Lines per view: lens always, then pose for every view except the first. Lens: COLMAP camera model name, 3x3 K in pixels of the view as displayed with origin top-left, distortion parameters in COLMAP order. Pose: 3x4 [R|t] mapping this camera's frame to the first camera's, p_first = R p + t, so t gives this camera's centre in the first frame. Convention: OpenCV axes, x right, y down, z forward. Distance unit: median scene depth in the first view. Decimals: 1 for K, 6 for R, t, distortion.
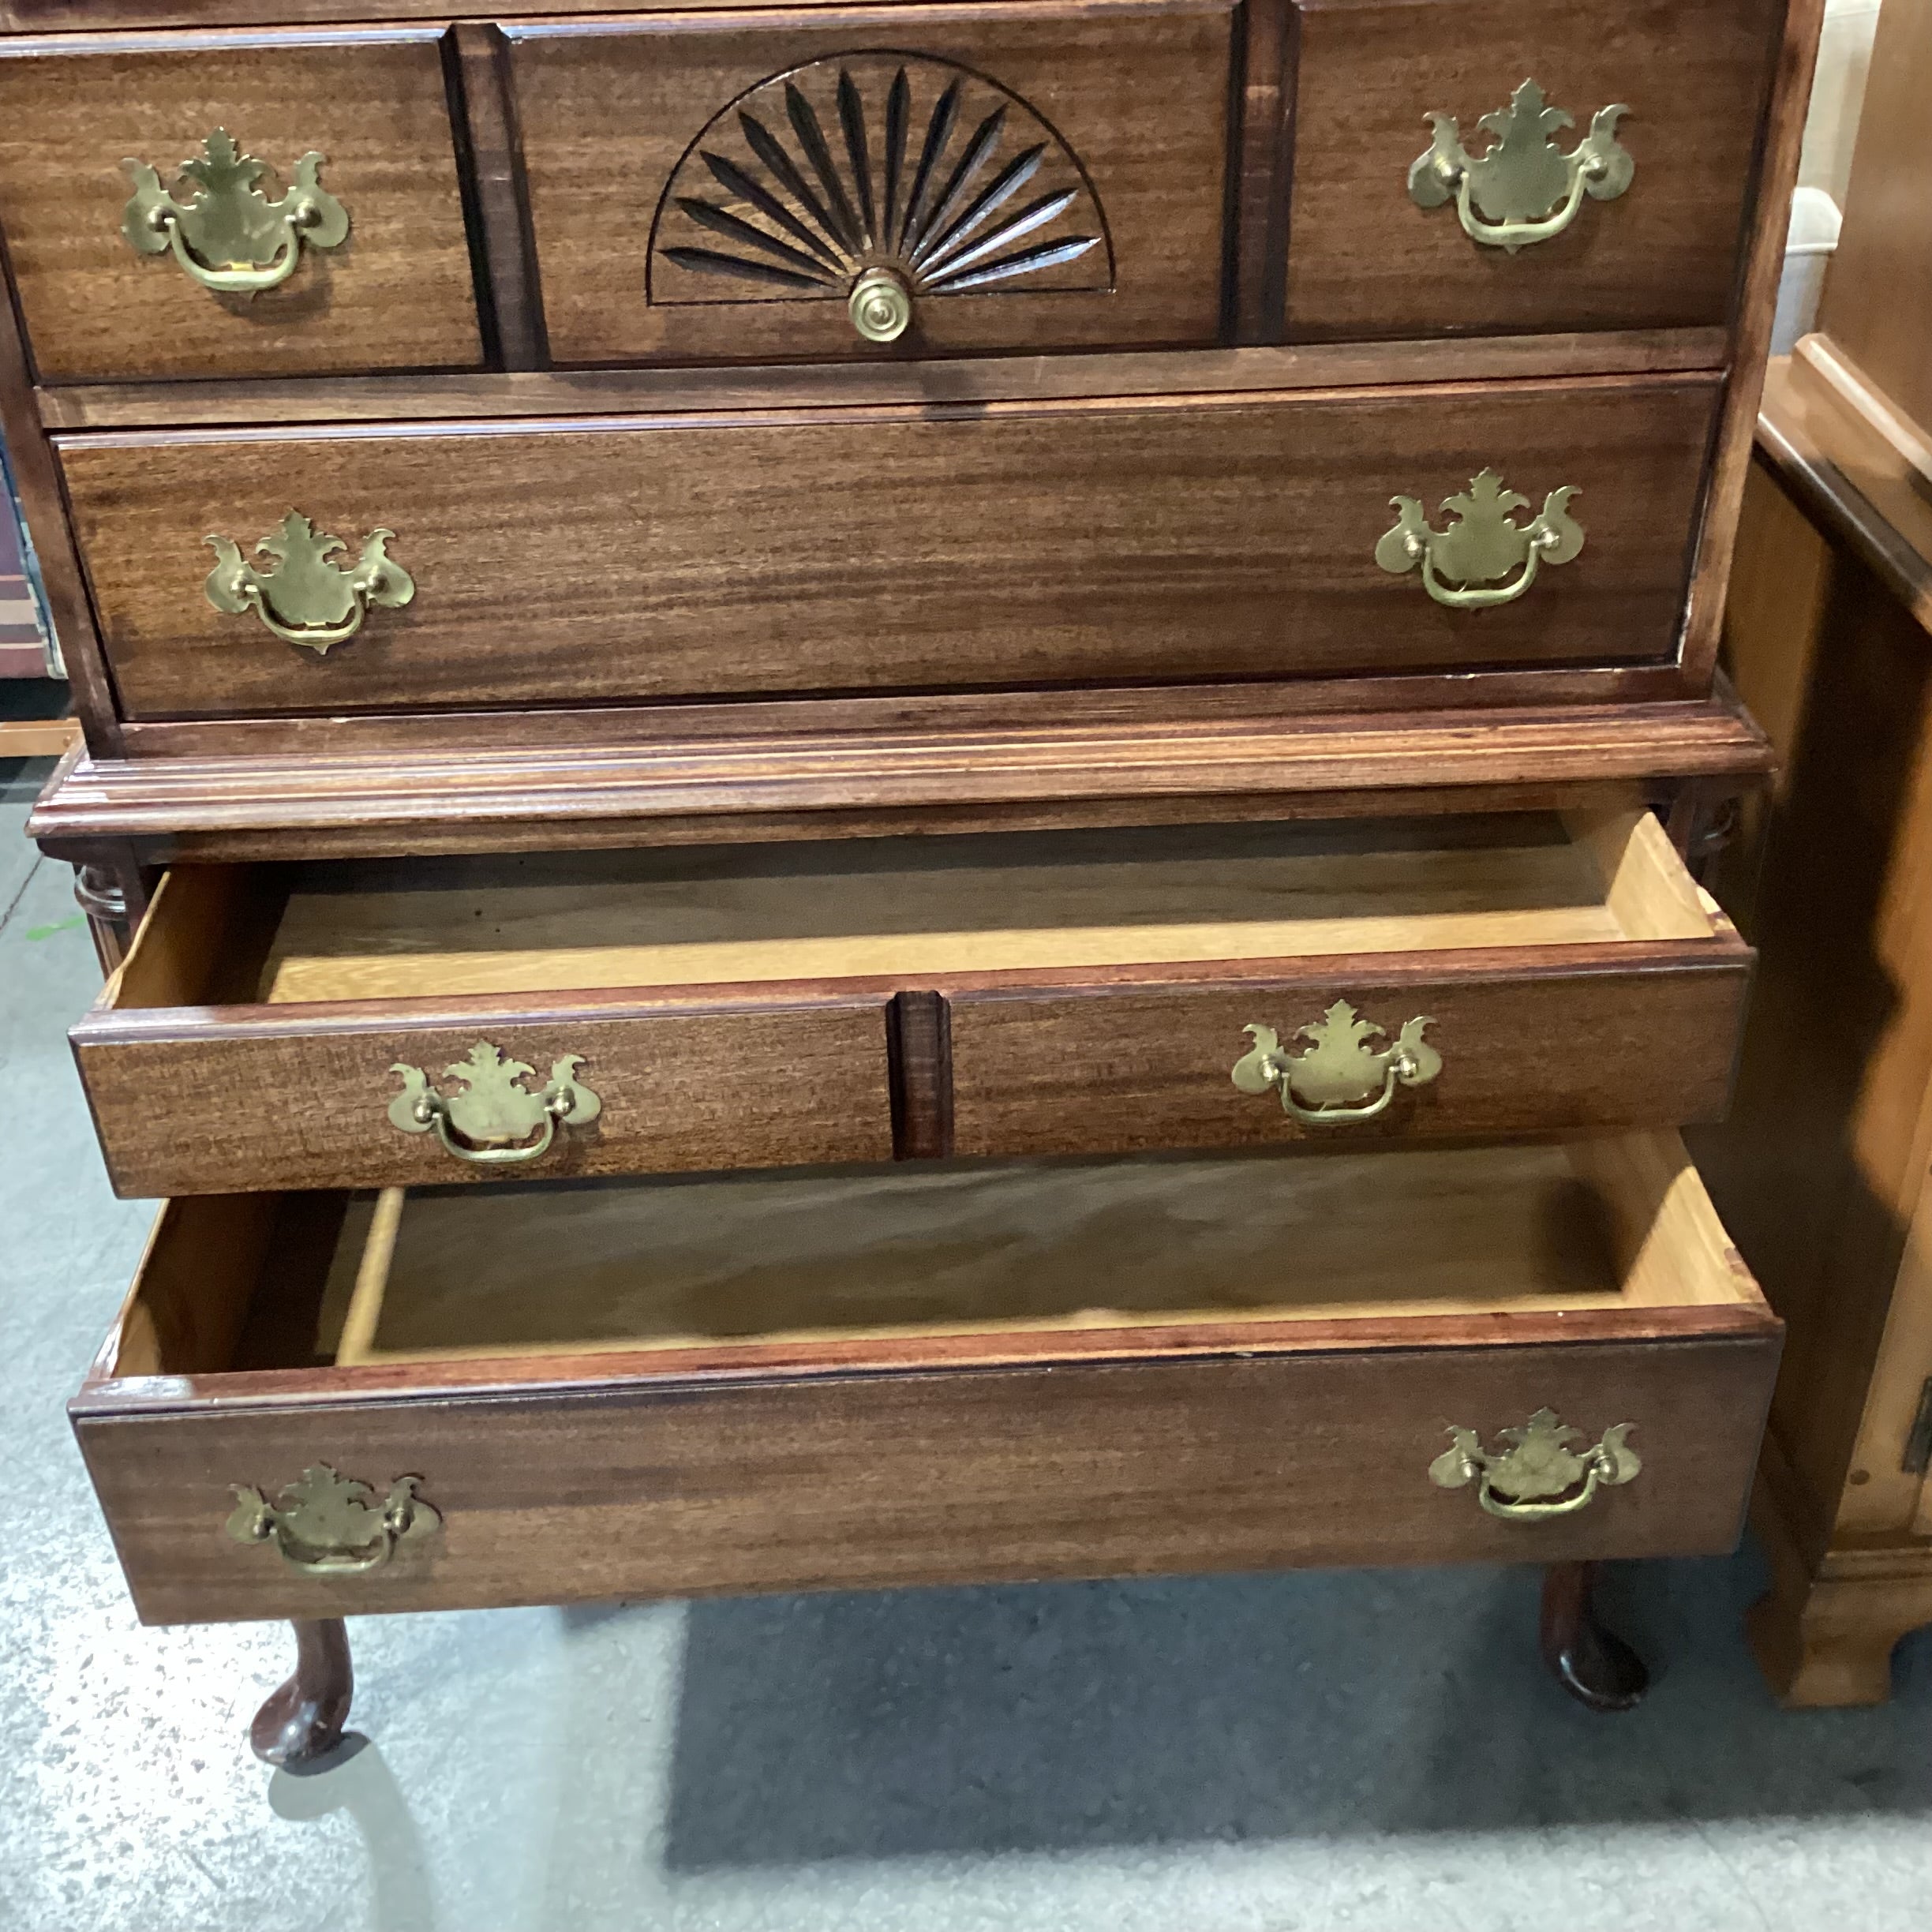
lens RADIAL K [[2300.1, 0, 966.0], [0, 2300.1, 935.5], [0, 0, 1]] dist [0.170287, -0.404044]
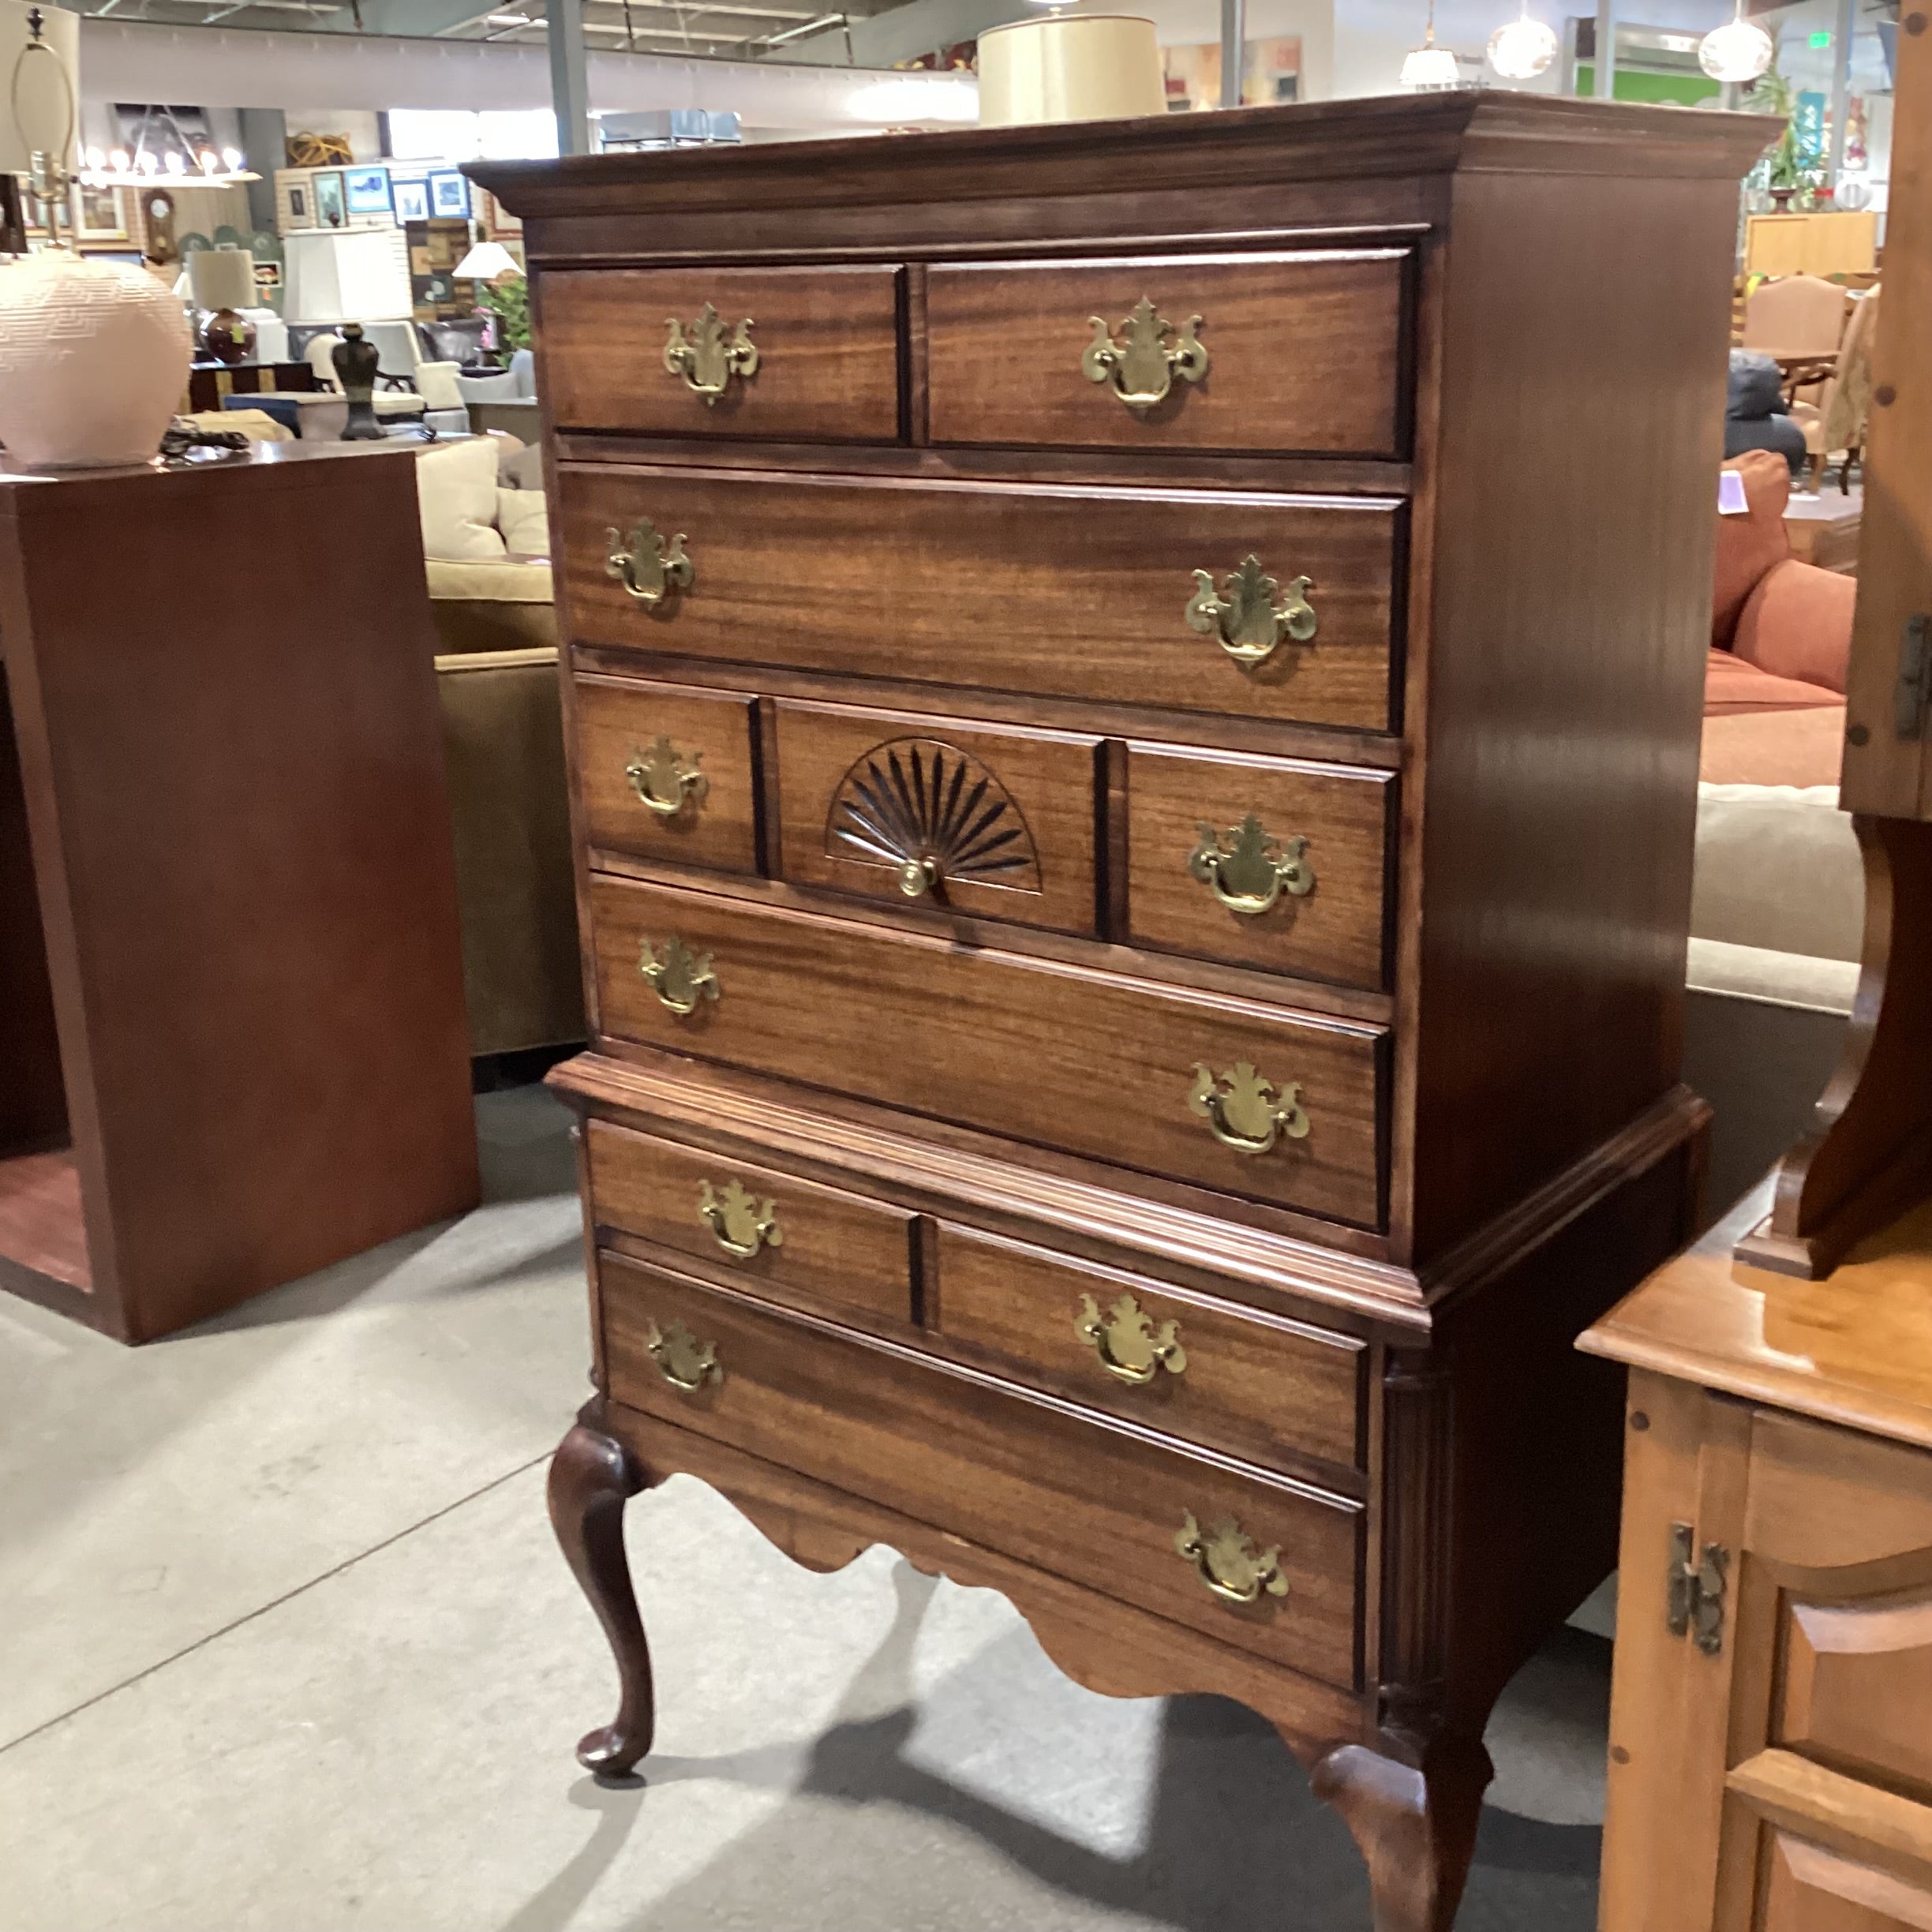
lens RADIAL K [[2289.9, 0, 1007.8], [0, 2289.9, 938.8], [0, 0, 1]] dist [0.082881, -0.030854]
pose [[0.777655, 0.185091, -0.600827, 1.025213], [-0.341789, 0.926580, -0.156938, 0.010917], [0.527667, 0.327399, 0.783822, -0.258878]]
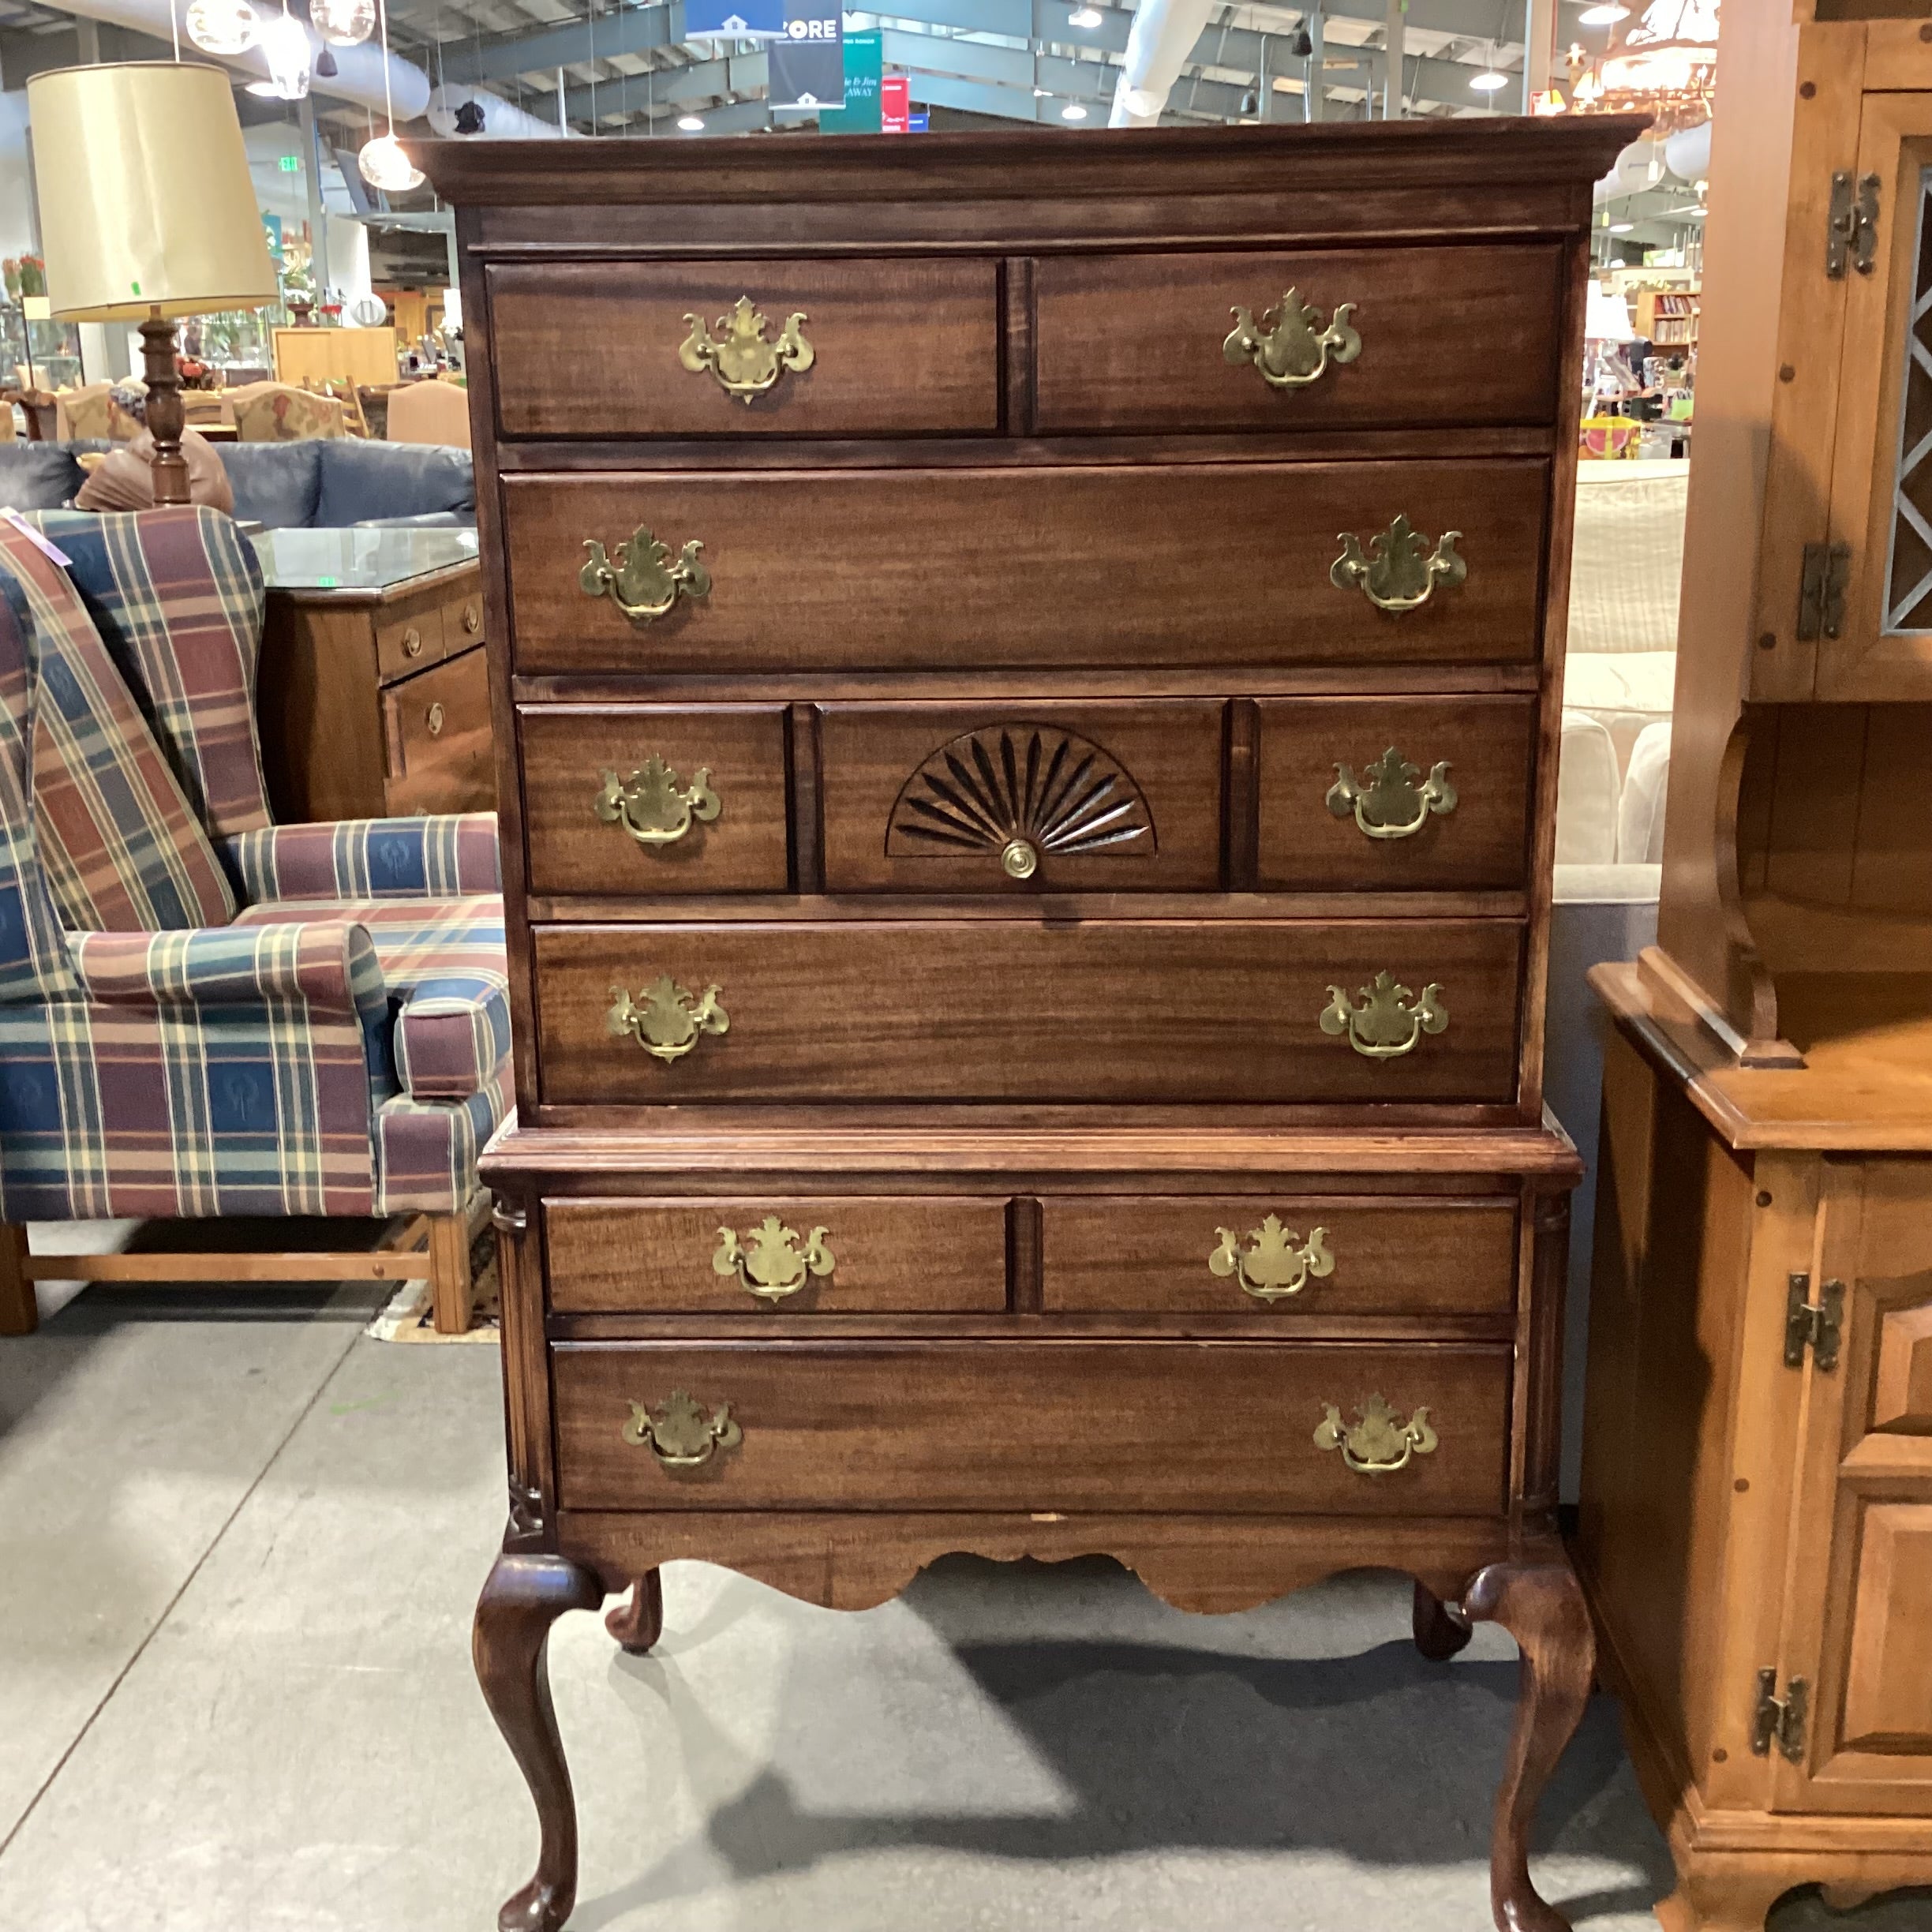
lens RADIAL K [[2267.7, 0, 966.7], [0, 2267.7, 936.6], [0, 0, 1]] dist [0.125679, -0.237914]
pose [[0.997732, 0.029623, -0.060443, 0.027662], [-0.047430, 0.946564, -0.319010, 0.322436], [0.047763, 0.321153, 0.945822, -0.575793]]
